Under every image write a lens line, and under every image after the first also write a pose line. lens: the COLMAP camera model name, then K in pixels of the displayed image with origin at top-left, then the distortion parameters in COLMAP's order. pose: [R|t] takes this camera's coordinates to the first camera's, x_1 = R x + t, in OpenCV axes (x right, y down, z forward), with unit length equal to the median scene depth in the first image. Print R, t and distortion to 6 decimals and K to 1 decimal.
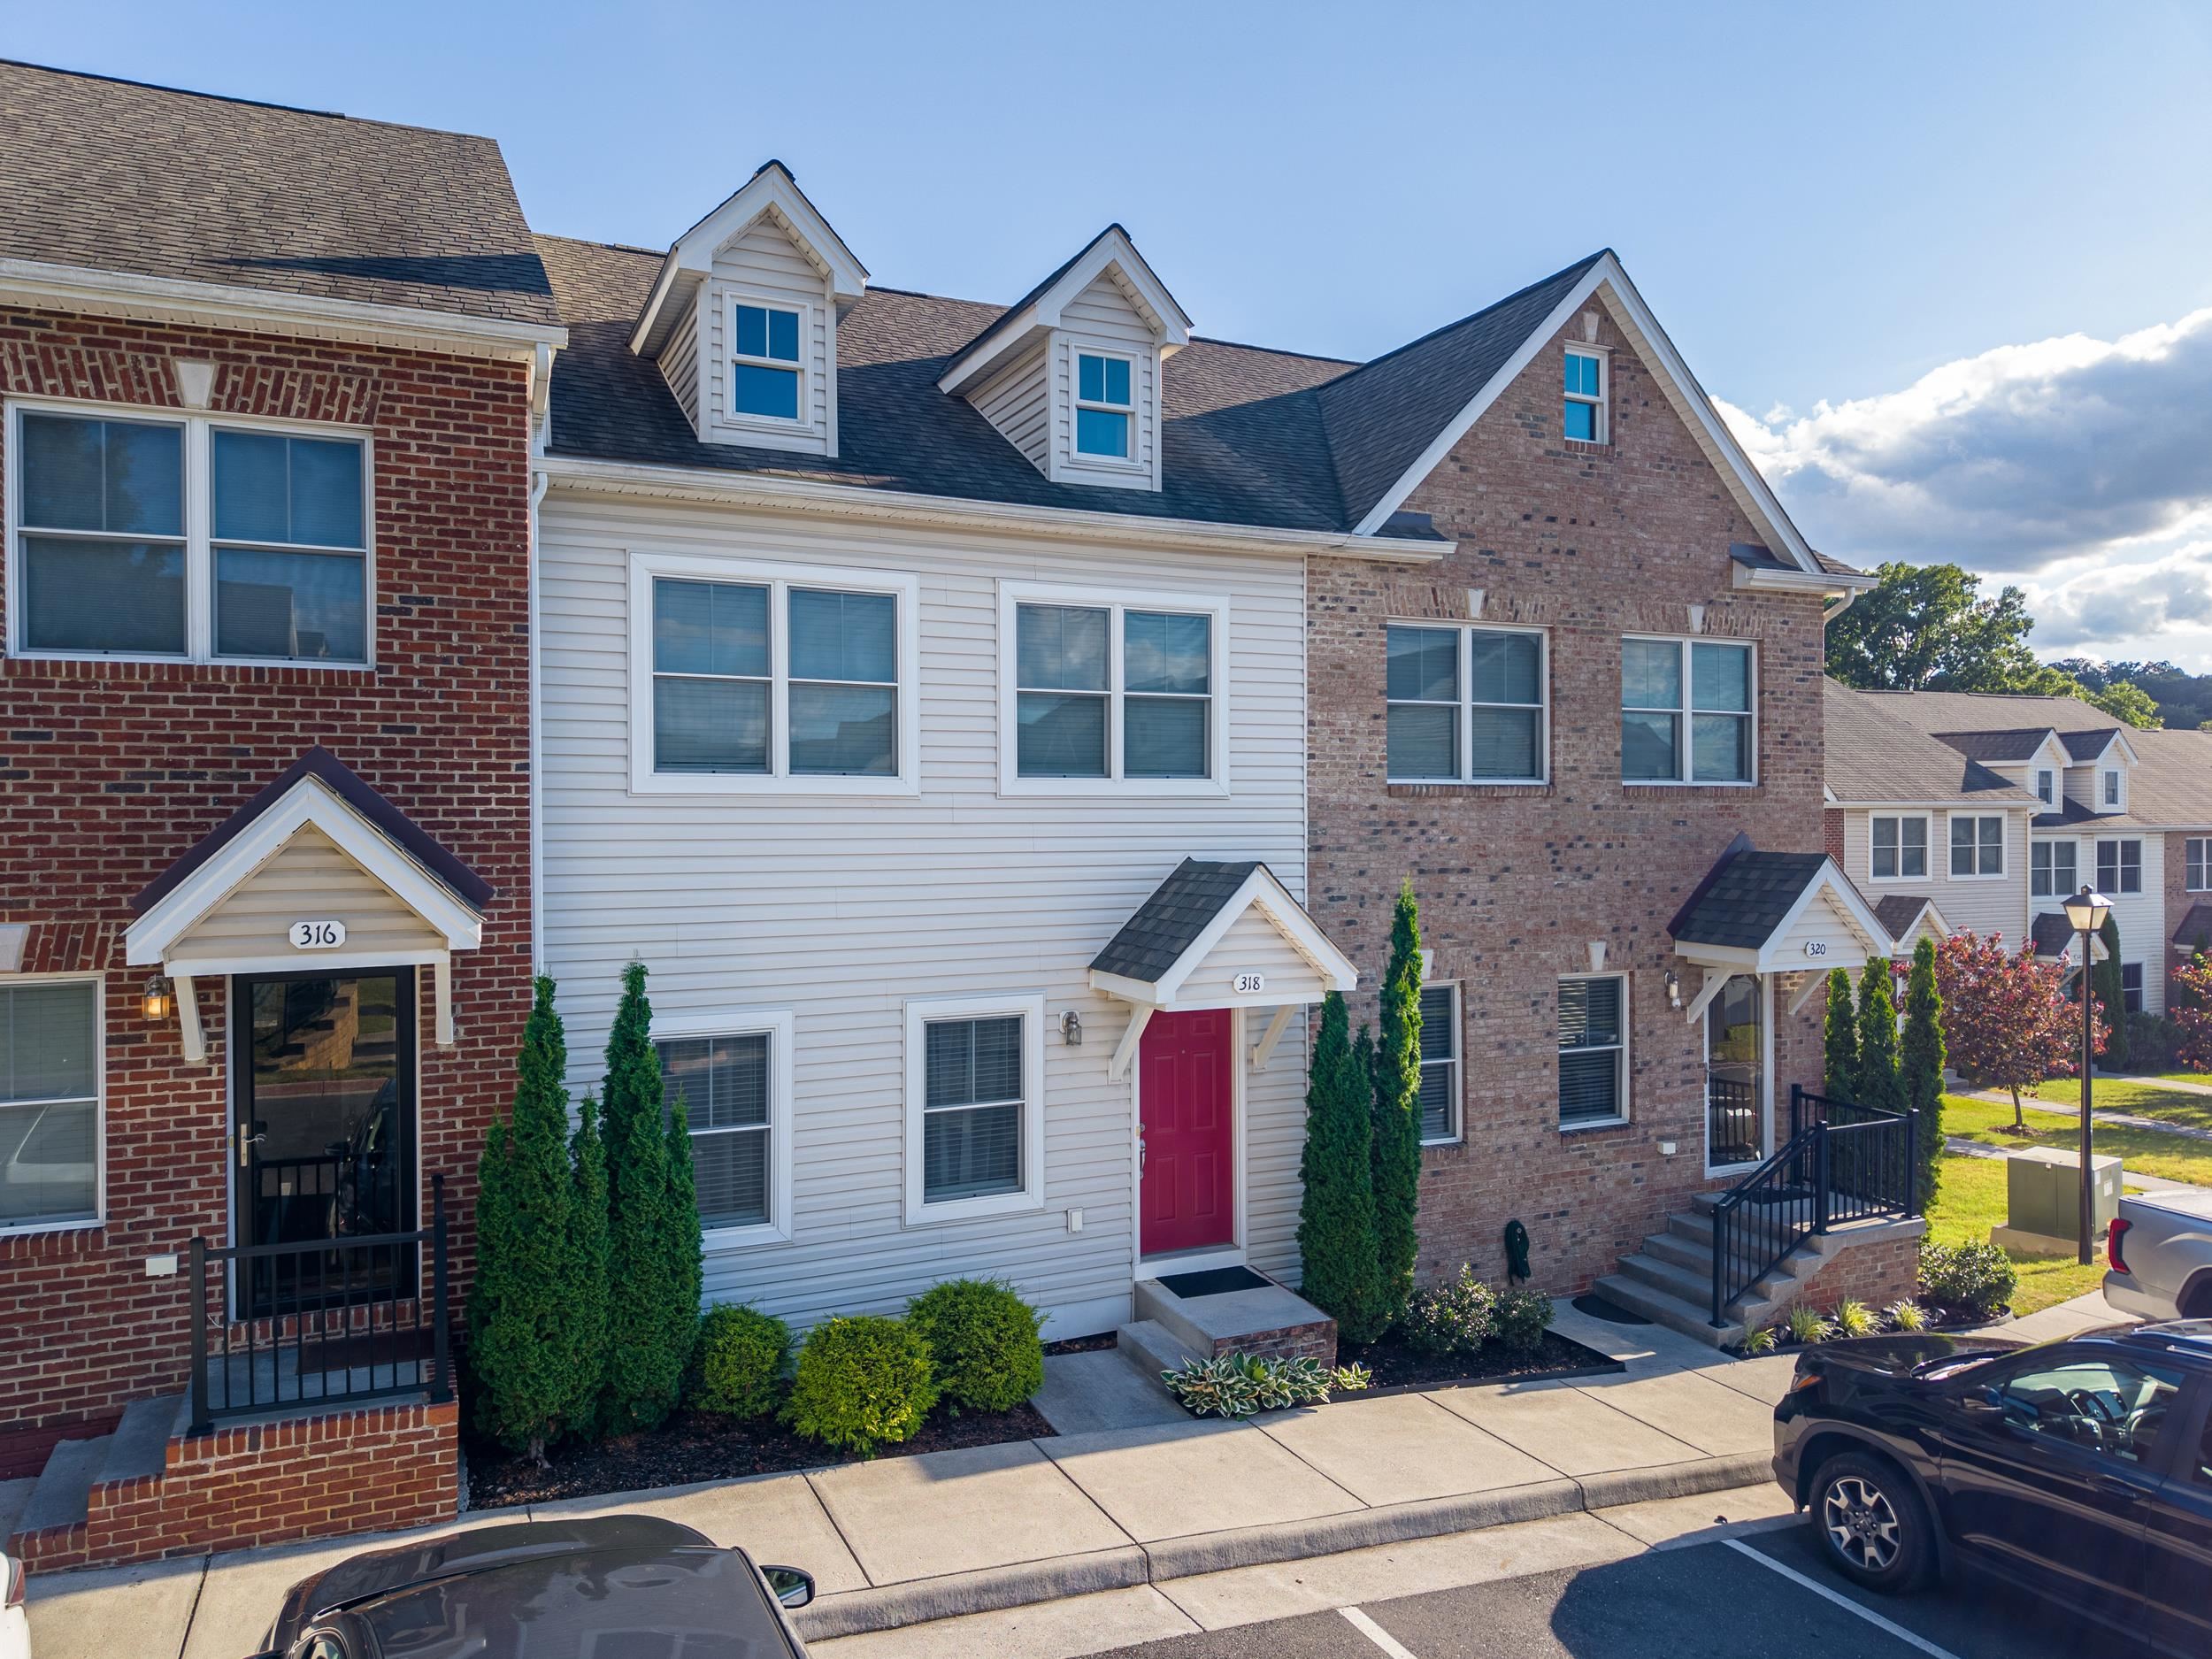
lens RADIAL K [[1514.2, 0, 1106.0], [0, 1514.2, 829.5], [0, 0, 1]] dist [-0.003291, -0.002963]
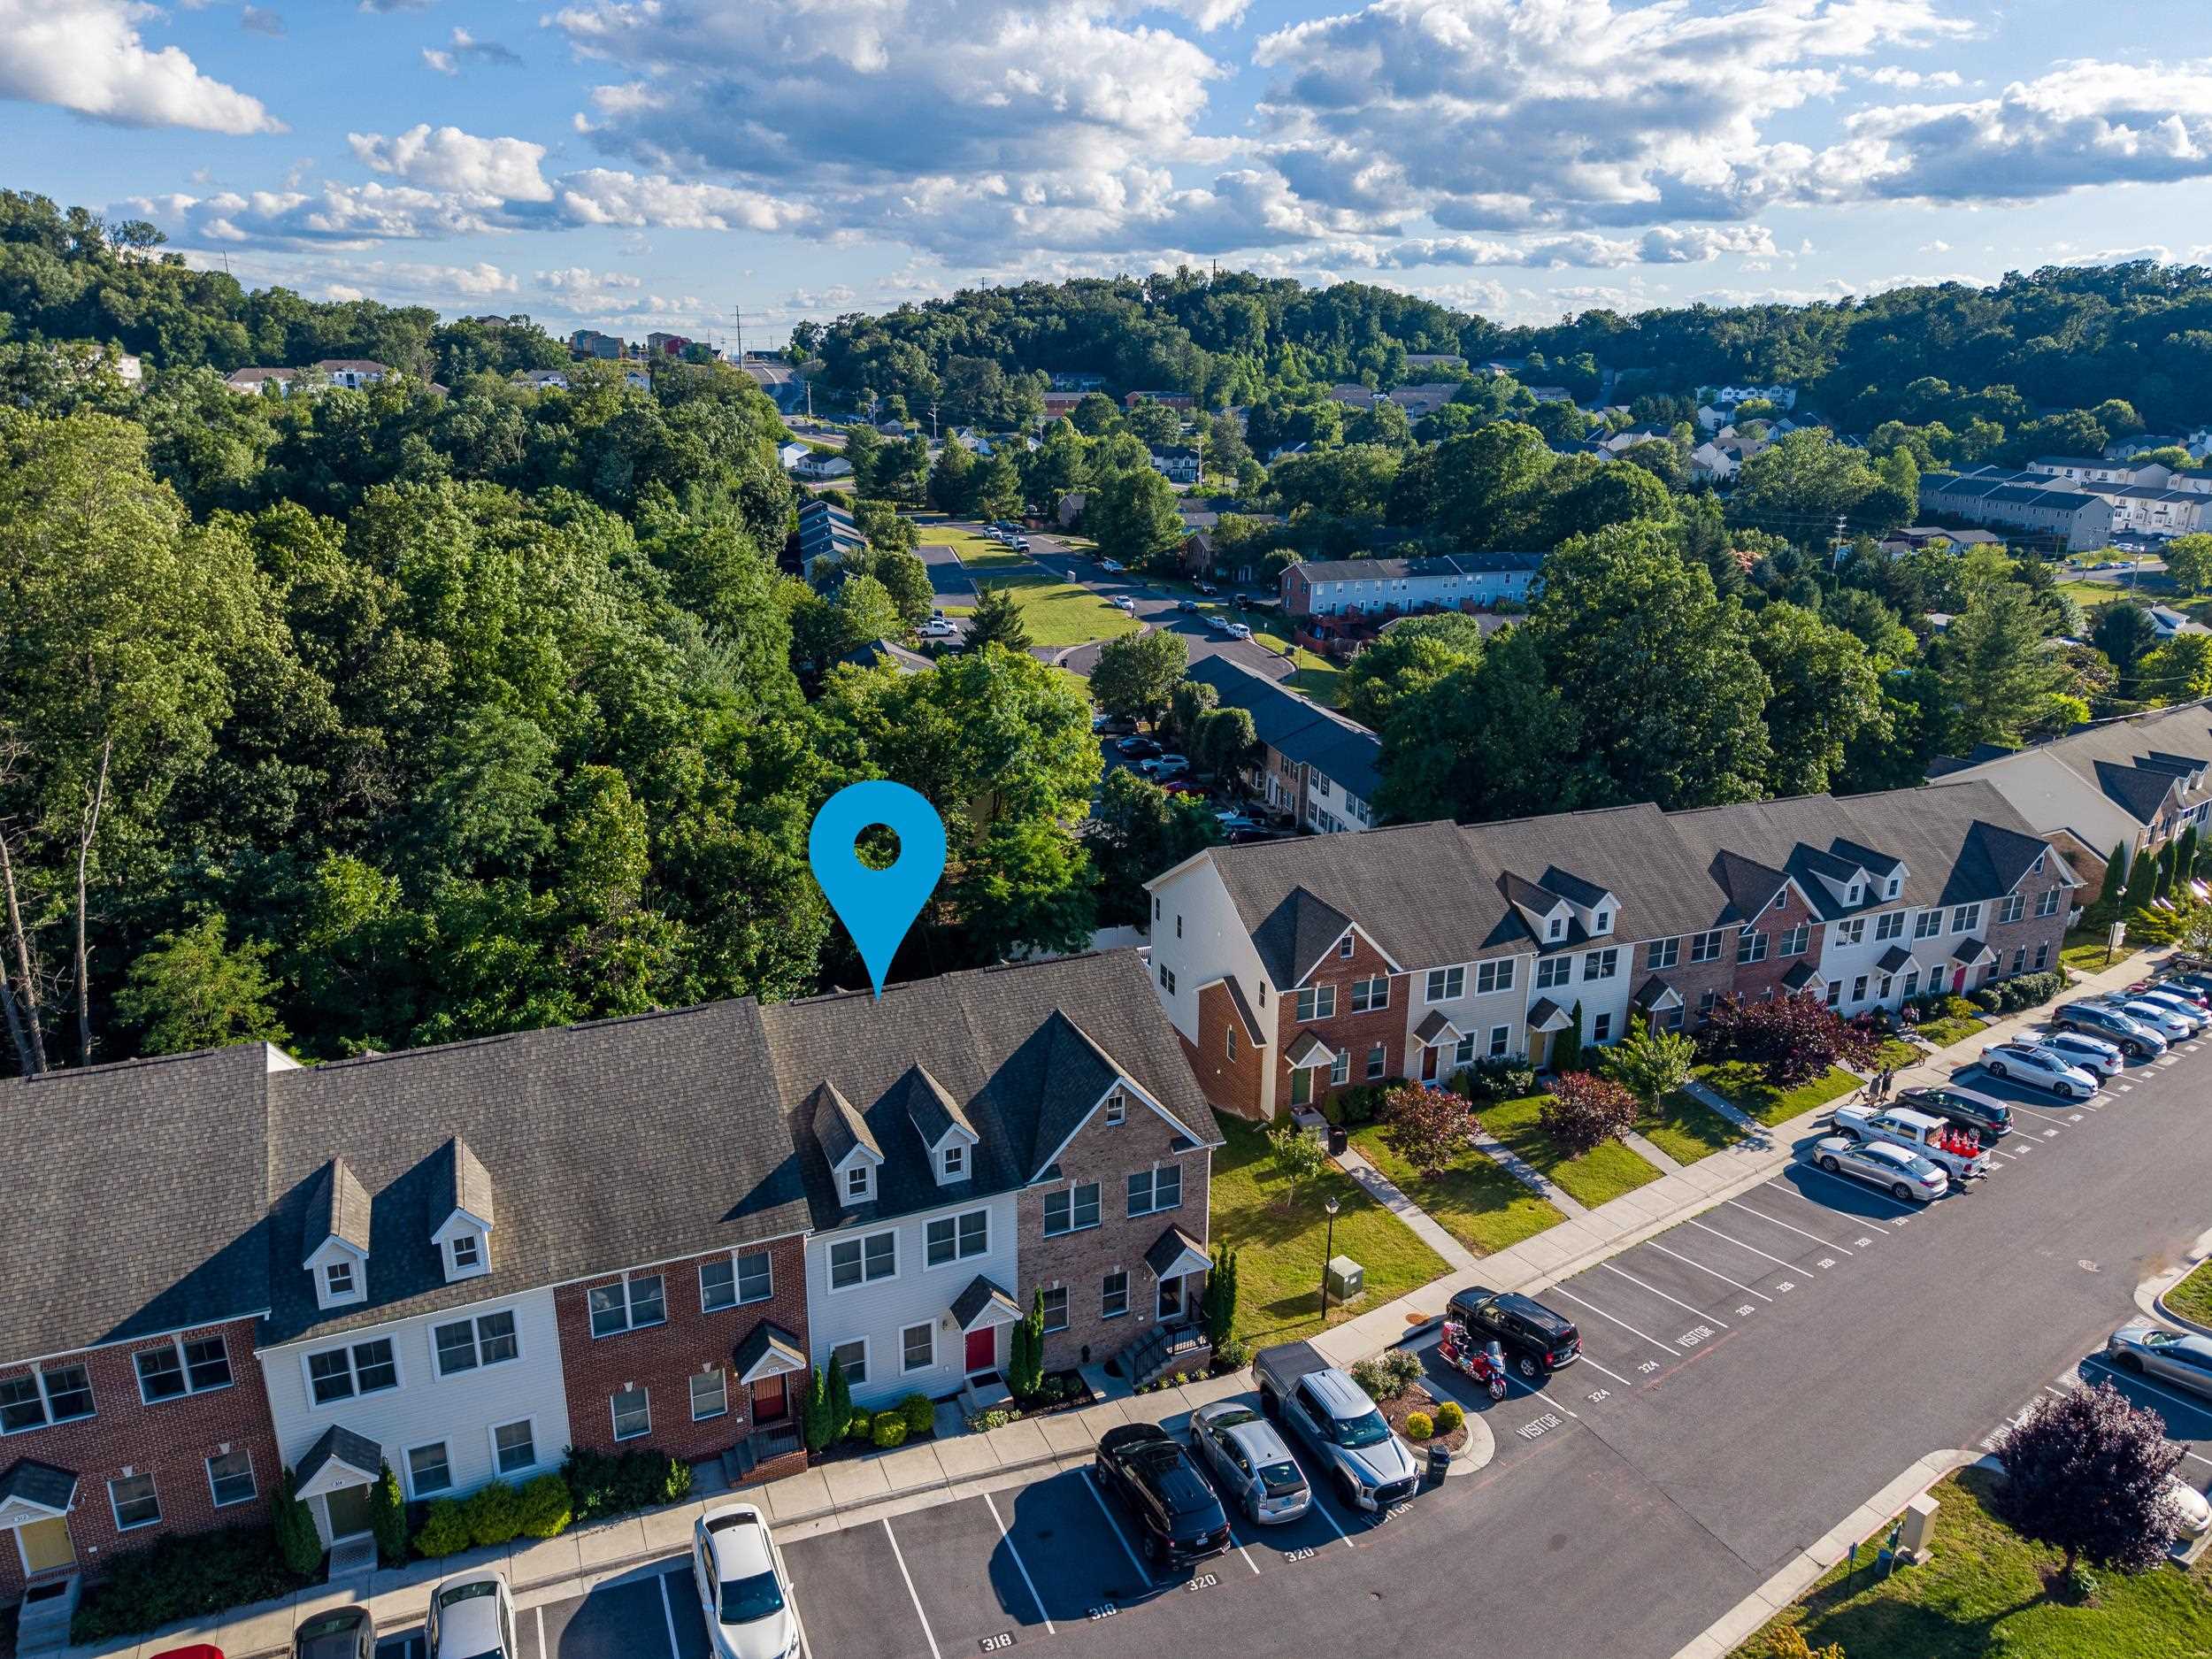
lens RADIAL K [[1484.2, 0, 1106.0], [0, 1484.2, 829.5], [0, 0, 1]] dist [0.025654, -0.025890]
pose [[0.999562, 0.023302, -0.018254, 0.387180], [-0.016959, 0.956257, 0.292035, -1.978924], [0.024260, -0.291597, 0.956233, -1.993515]]
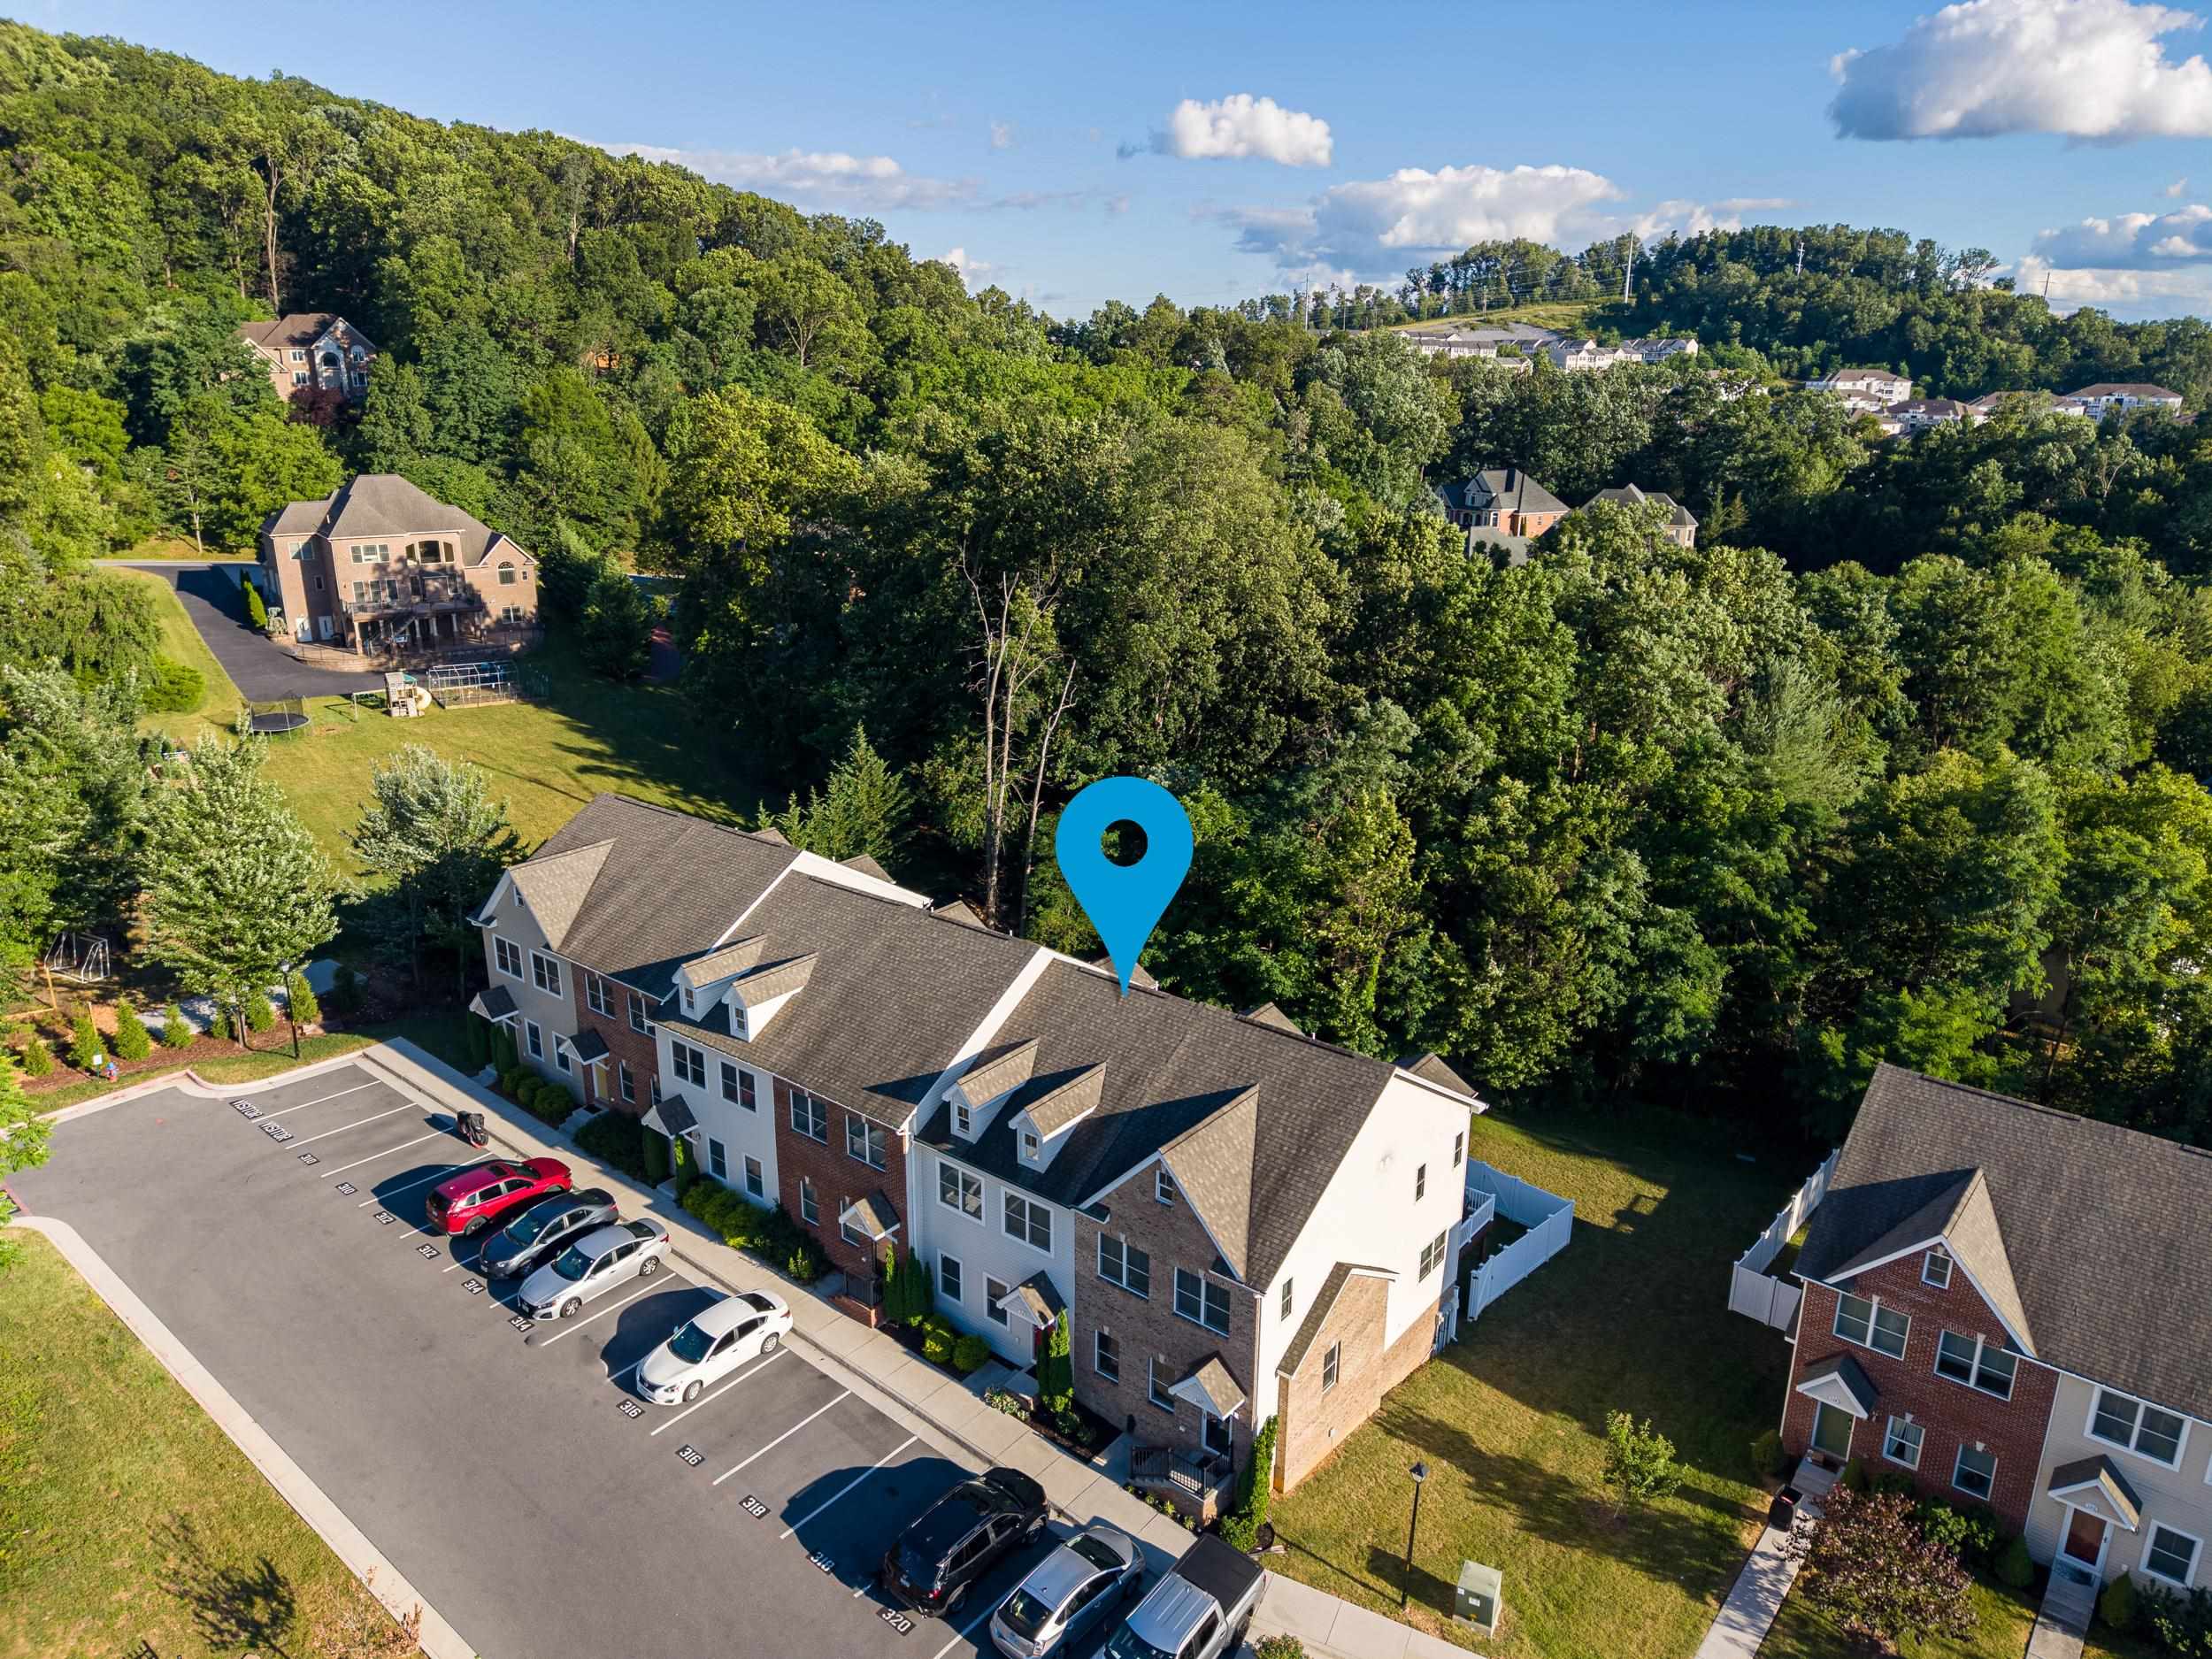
lens RADIAL K [[1493.2, 0, 1106.0], [0, 1493.2, 829.5], [0, 0, 1]] dist [0.018893, -0.005366]
pose [[0.441138, 0.273523, -0.854741, 2.869873], [-0.017929, 0.954918, 0.296327, -2.032073], [0.897260, -0.115396, 0.426154, -0.259041]]
